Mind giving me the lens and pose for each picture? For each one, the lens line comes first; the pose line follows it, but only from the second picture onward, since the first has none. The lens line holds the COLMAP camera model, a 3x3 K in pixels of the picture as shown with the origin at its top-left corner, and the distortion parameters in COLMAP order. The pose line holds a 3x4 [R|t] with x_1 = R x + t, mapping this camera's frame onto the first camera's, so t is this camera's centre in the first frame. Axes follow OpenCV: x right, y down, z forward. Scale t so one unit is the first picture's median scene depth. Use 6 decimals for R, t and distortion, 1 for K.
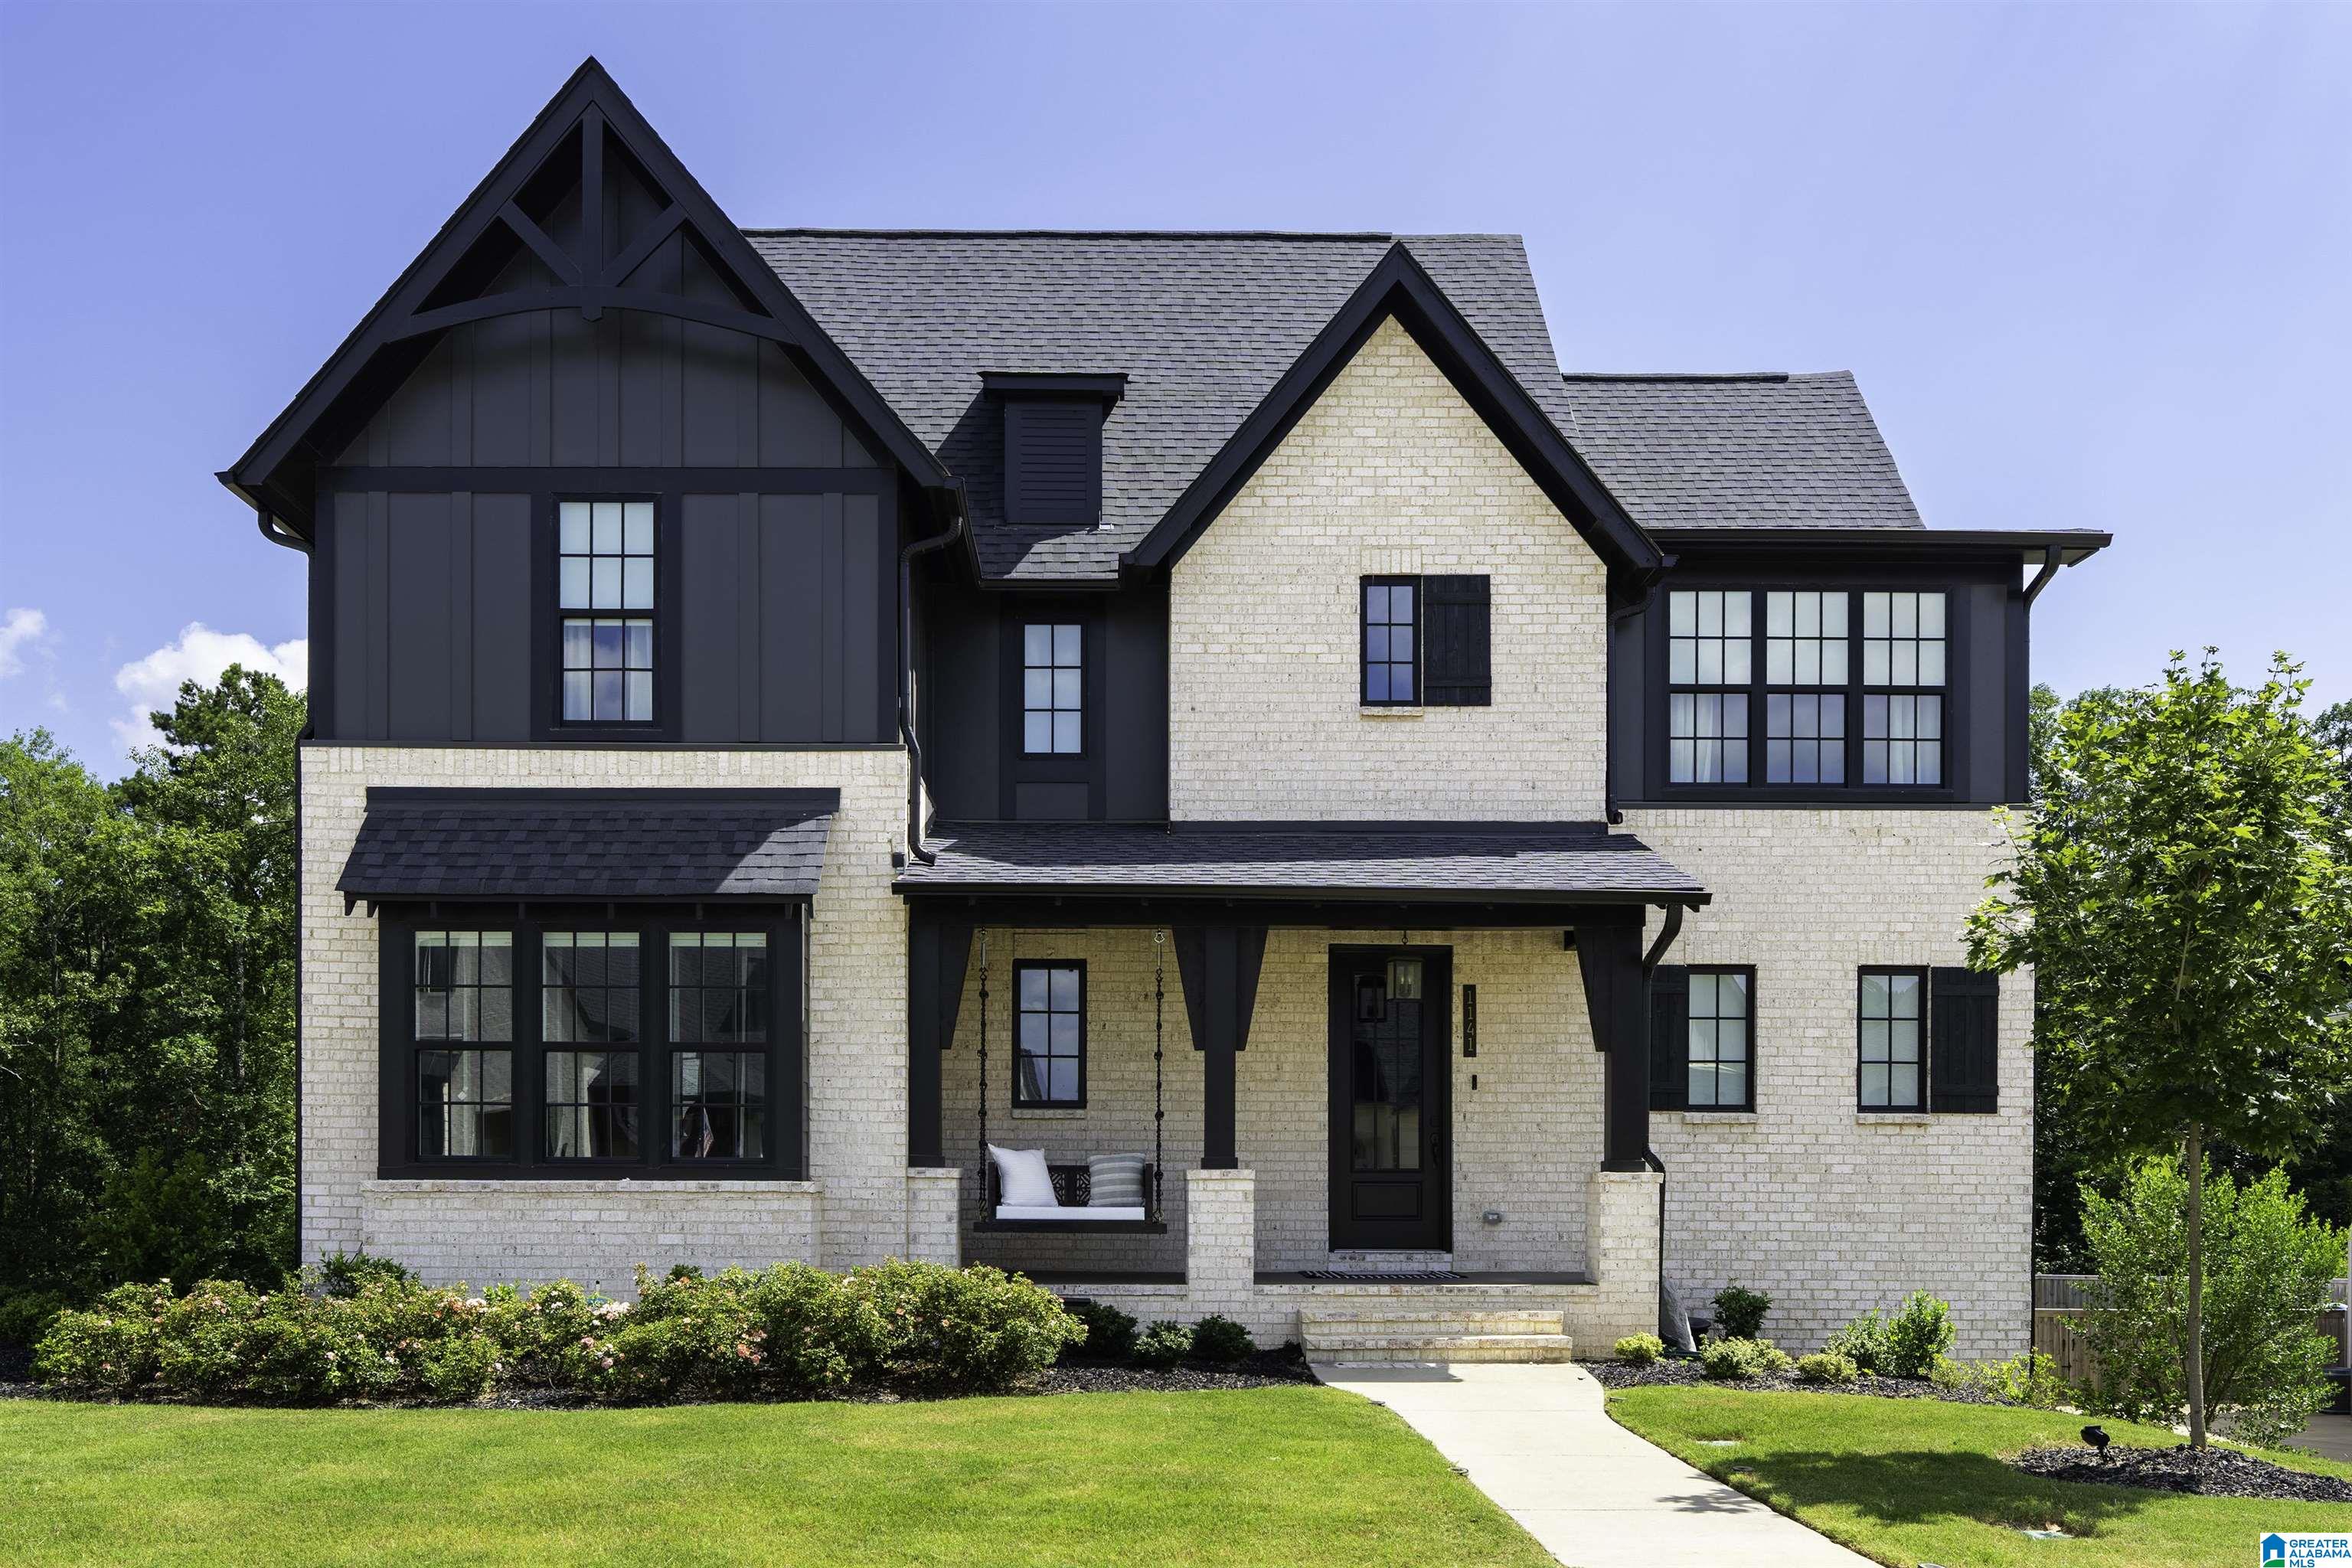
lens RADIAL K [[1914.3, 0, 1125.4], [0, 1914.3, 1149.7], [0, 0, 1]] dist [-0.007767, -0.010106]
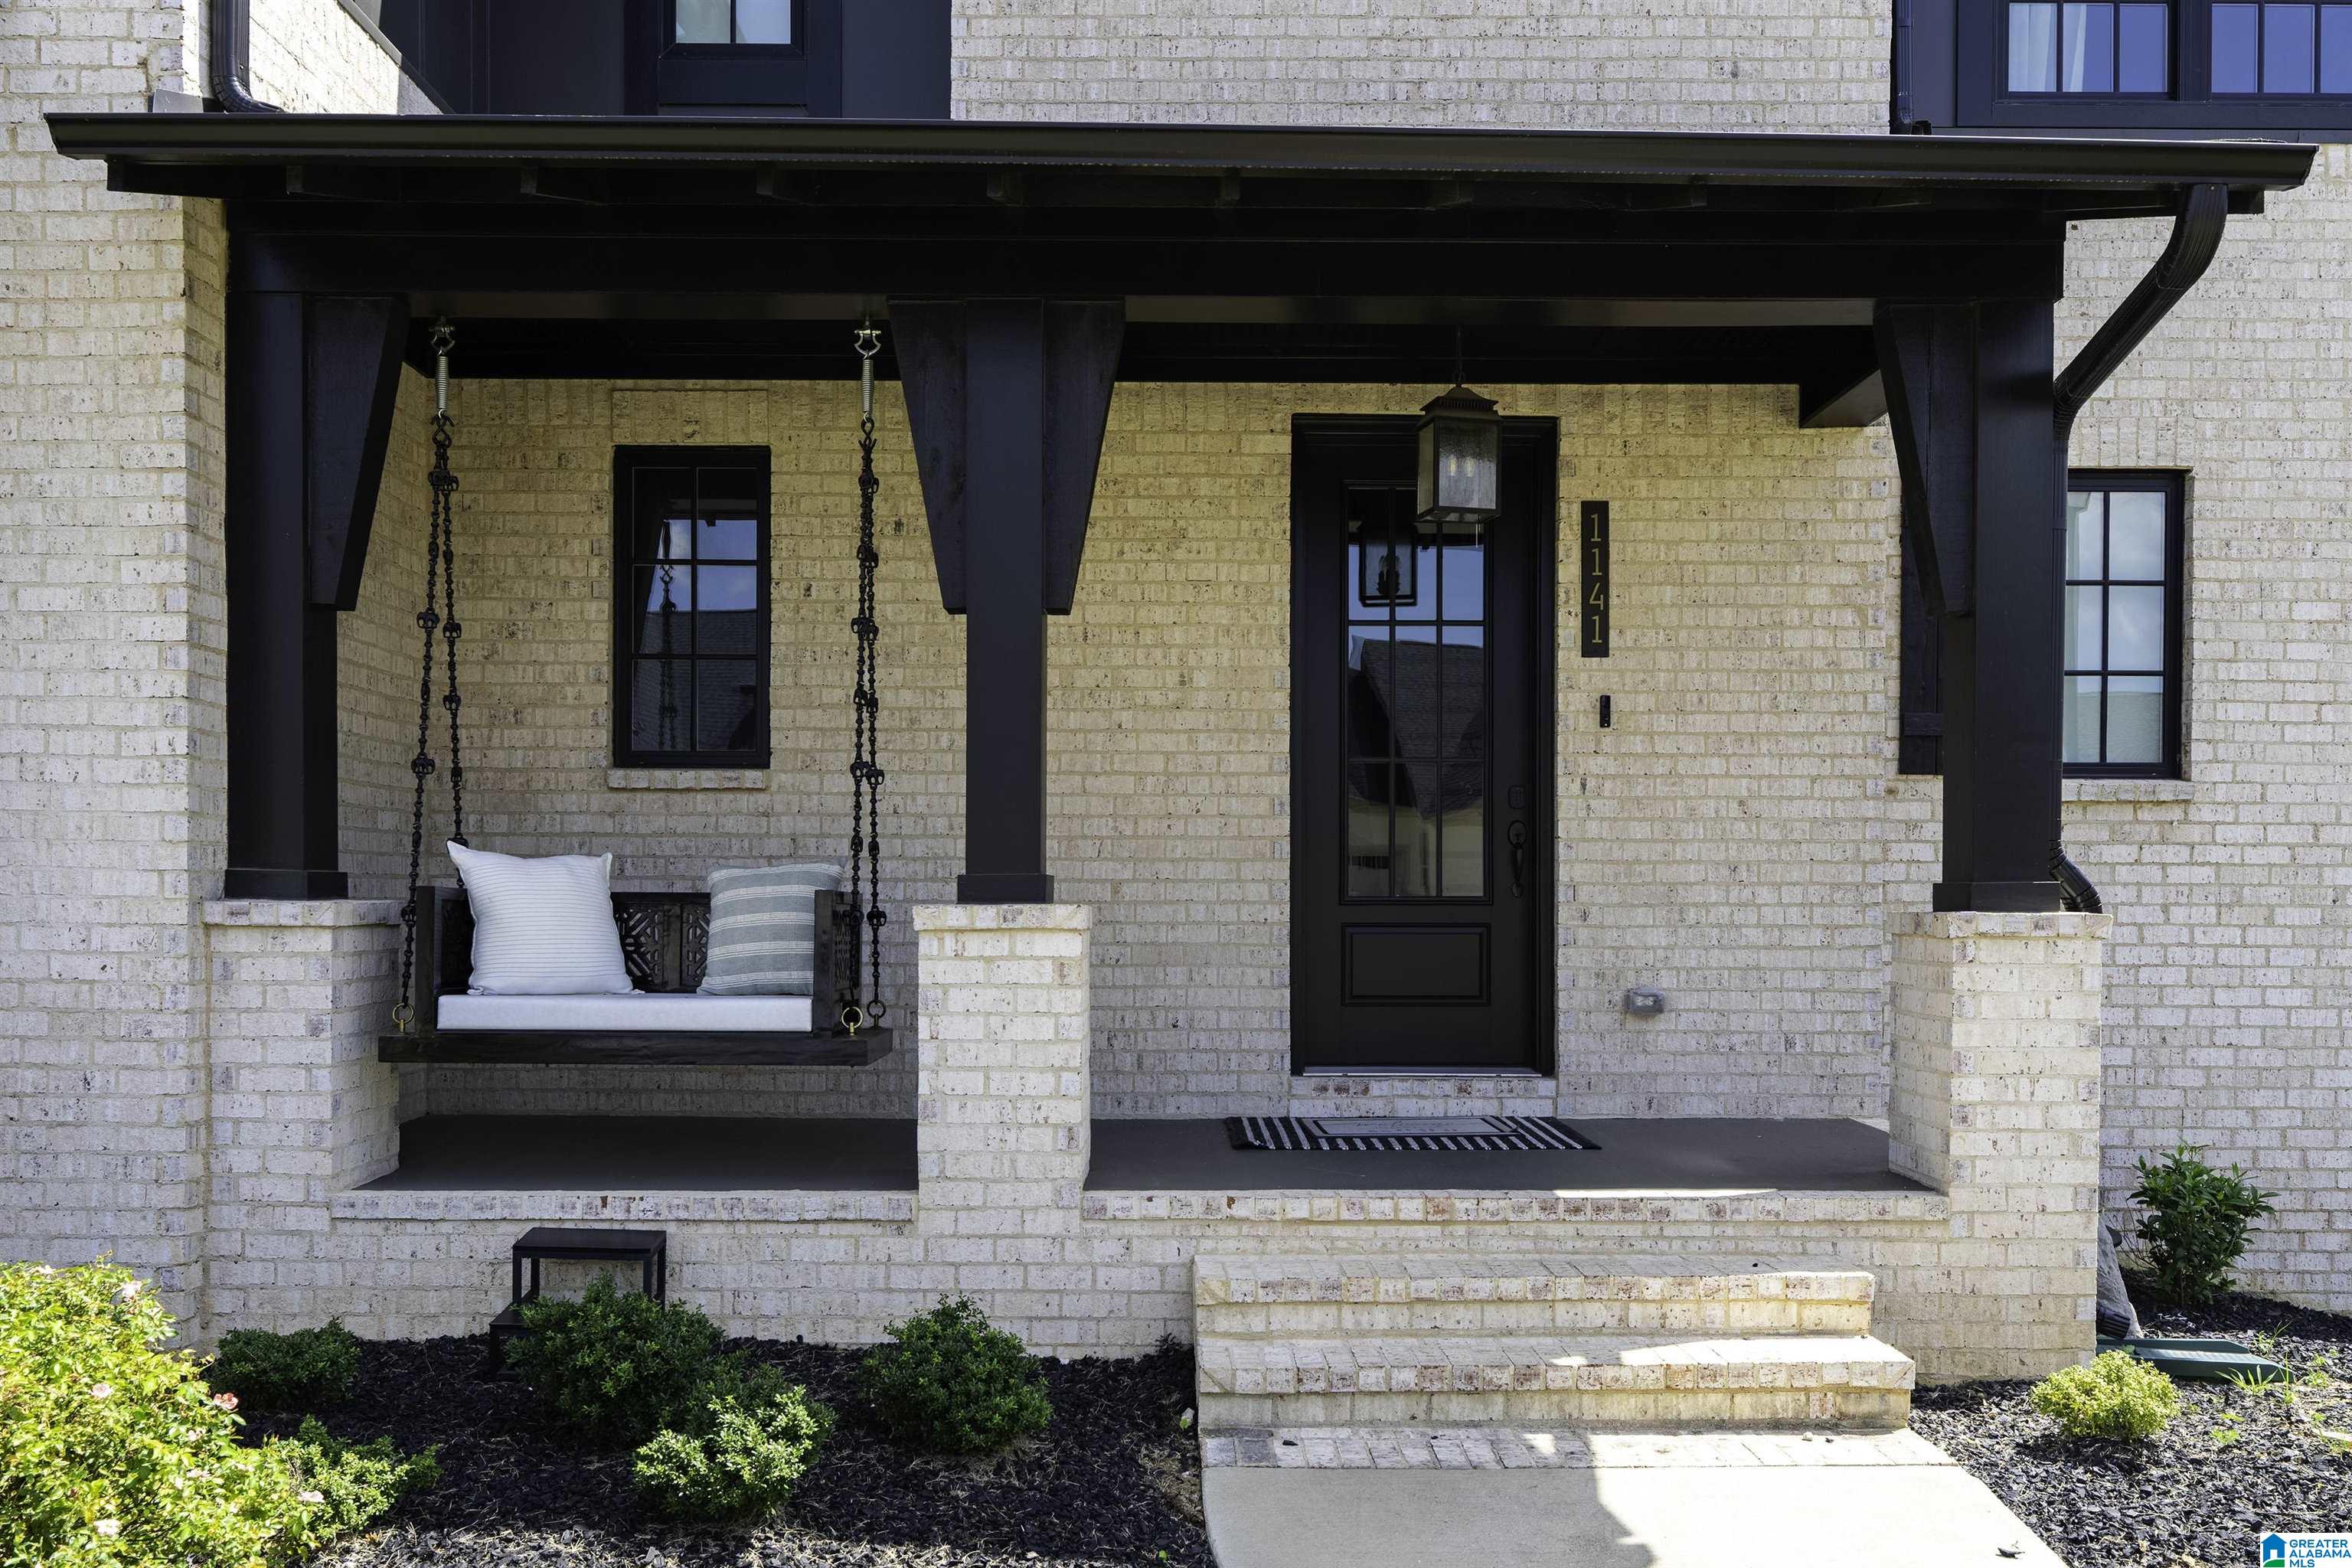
lens RADIAL K [[1800.1, 0, 1166.0], [0, 1800.1, 891.9], [0, 0, 1]] dist [-0.001712, -0.001828]
pose [[1.000000, 0.000200, -0.000745, 0.076192], [-0.000187, 0.999840, 0.017903, 0.000874], [0.000749, -0.017903, 0.999839, 0.562408]]
